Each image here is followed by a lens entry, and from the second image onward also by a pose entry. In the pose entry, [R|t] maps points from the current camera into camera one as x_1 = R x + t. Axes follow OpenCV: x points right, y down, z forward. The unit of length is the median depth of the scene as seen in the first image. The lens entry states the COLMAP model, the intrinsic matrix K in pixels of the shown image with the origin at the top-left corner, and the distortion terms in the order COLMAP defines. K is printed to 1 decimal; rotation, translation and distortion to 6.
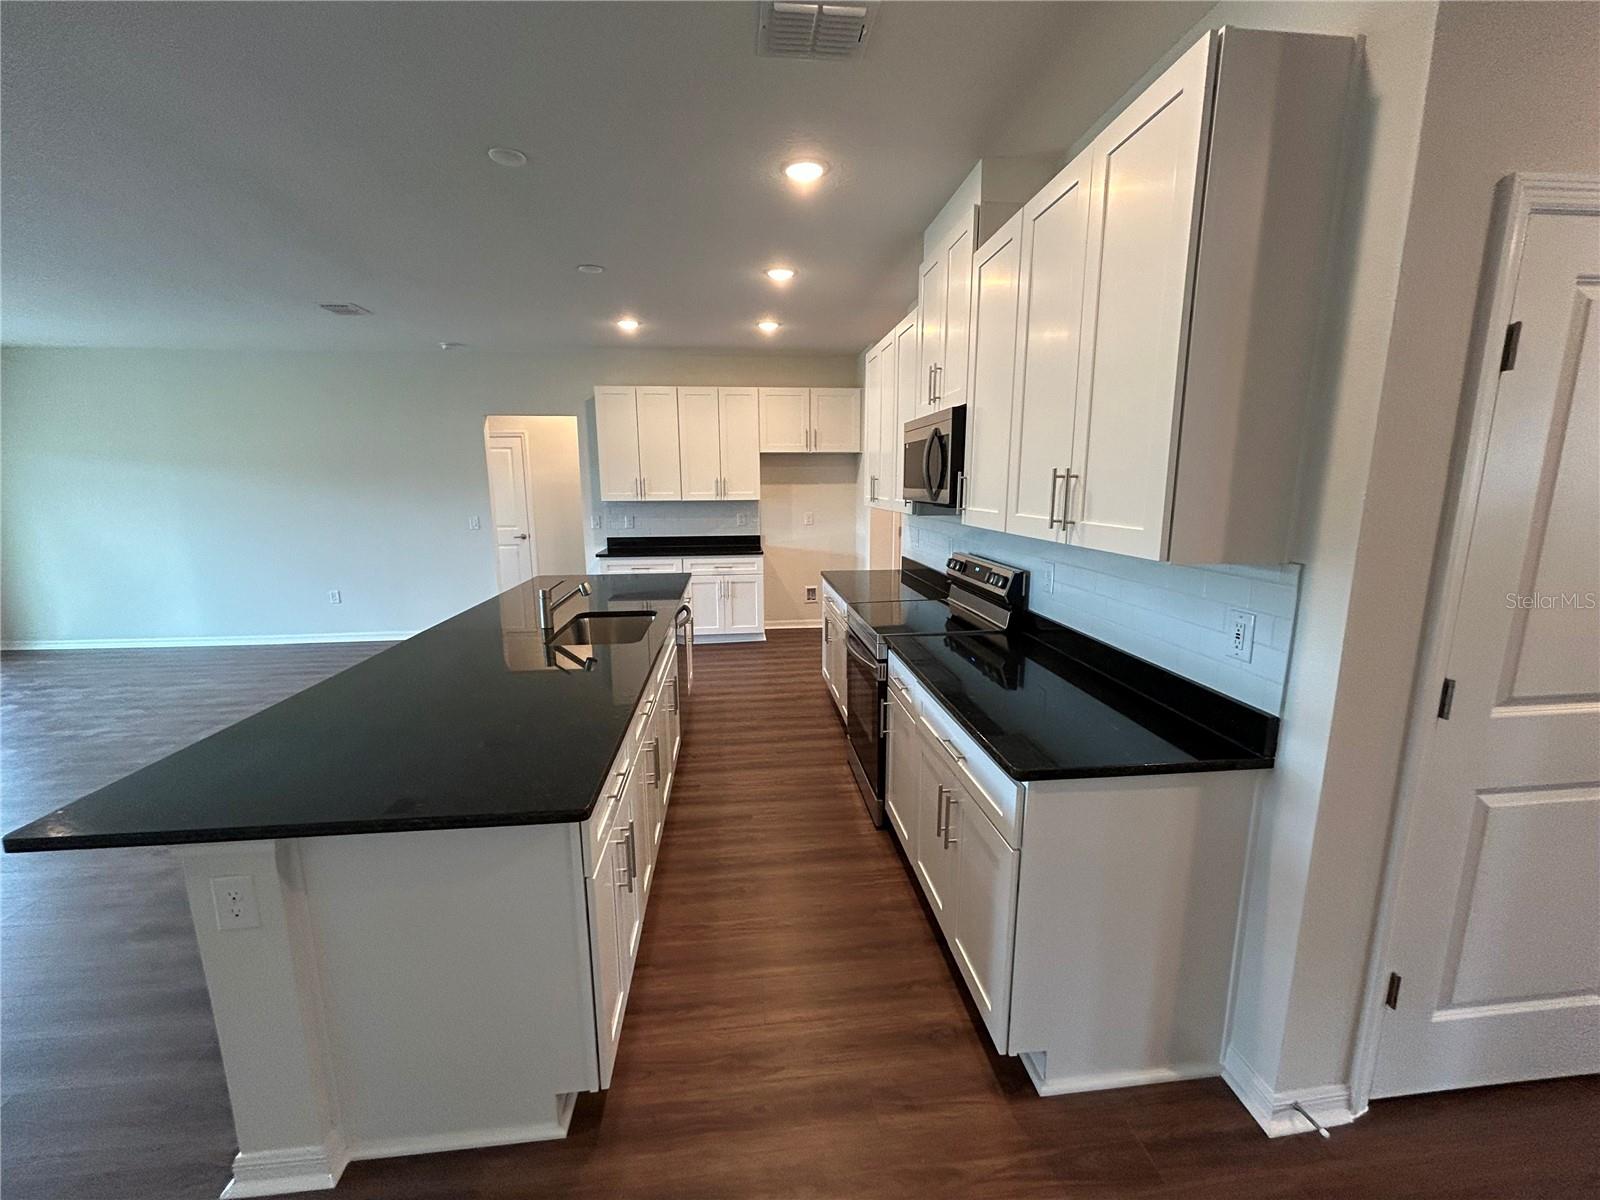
lens RADIAL K [[649.3, 0, 796.2], [0, 649.3, 599.5], [0, 0, 1]] dist [-0.010128, -0.000206]
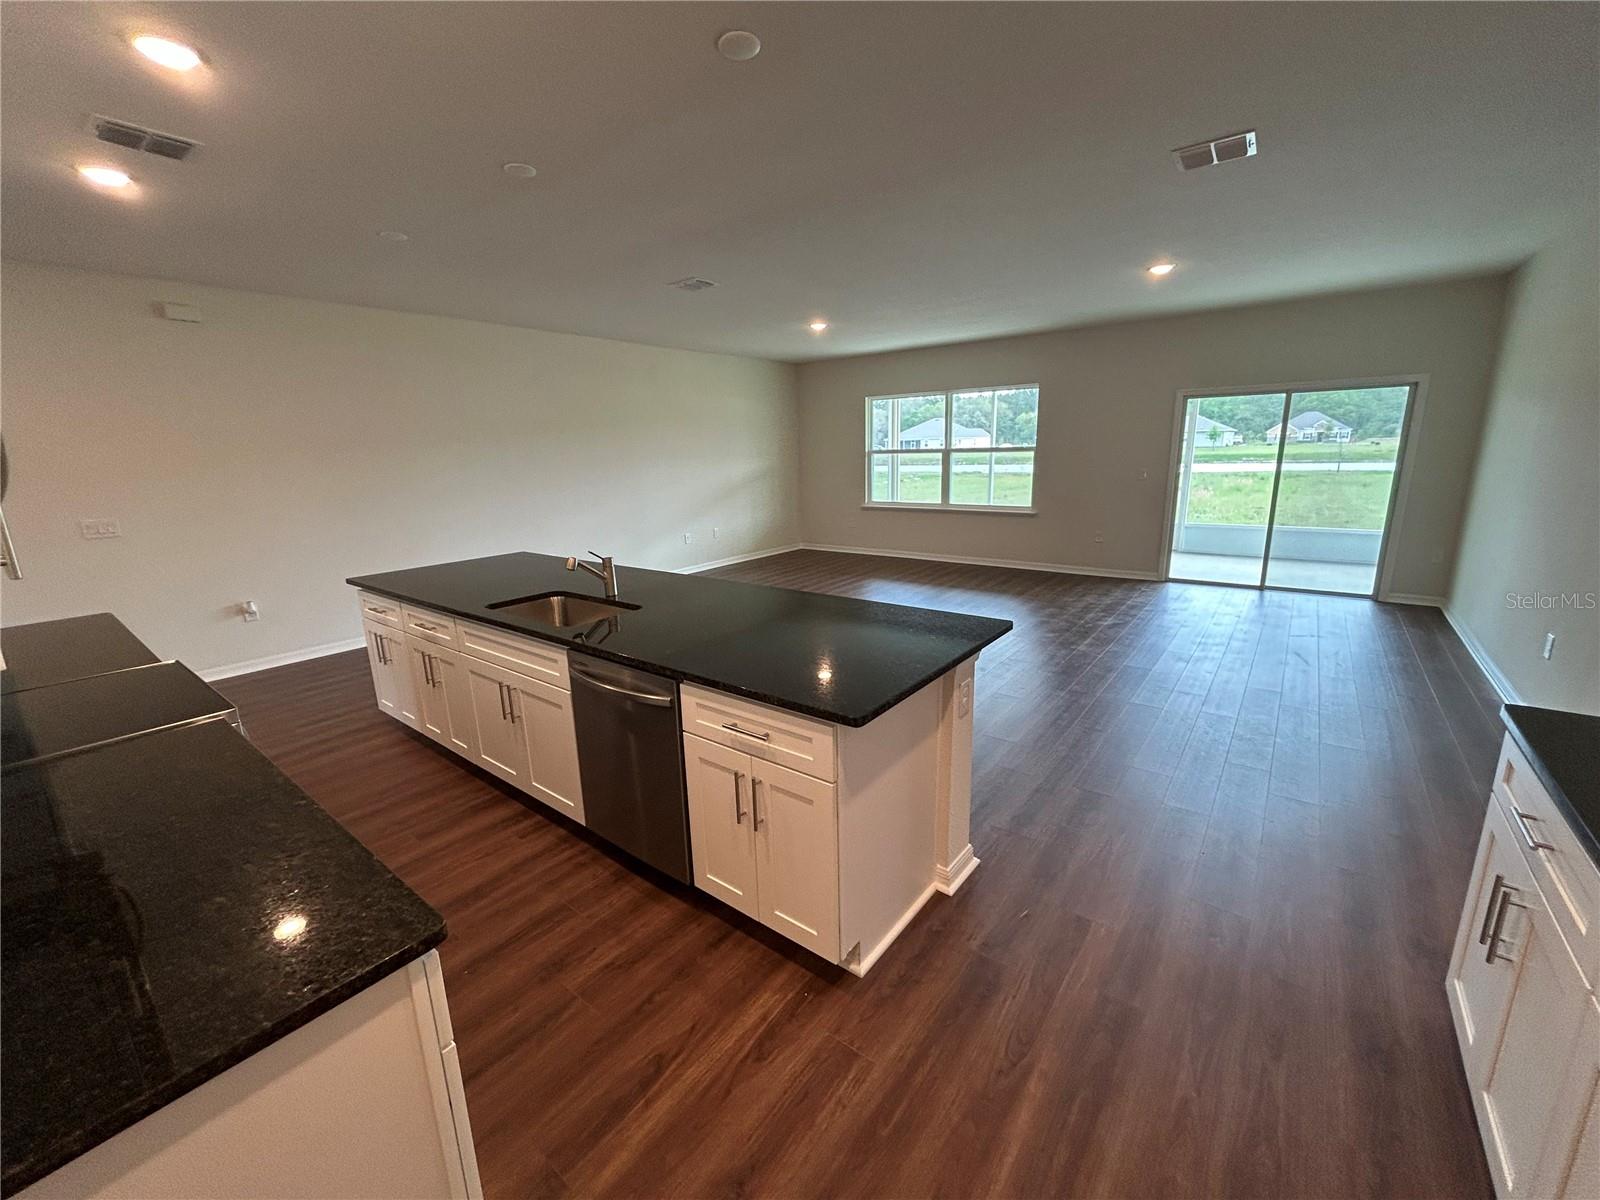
lens RADIAL K [[649.3, 0, 801.3], [0, 649.3, 598.7], [0, 0, 1]] dist [-0.010128, -0.000206]
pose [[-0.690471, 0.183670, -0.699654, 0.085144], [-0.107531, 0.930419, 0.350369, -0.221525], [0.715323, 0.317154, -0.622677, 1.247111]]
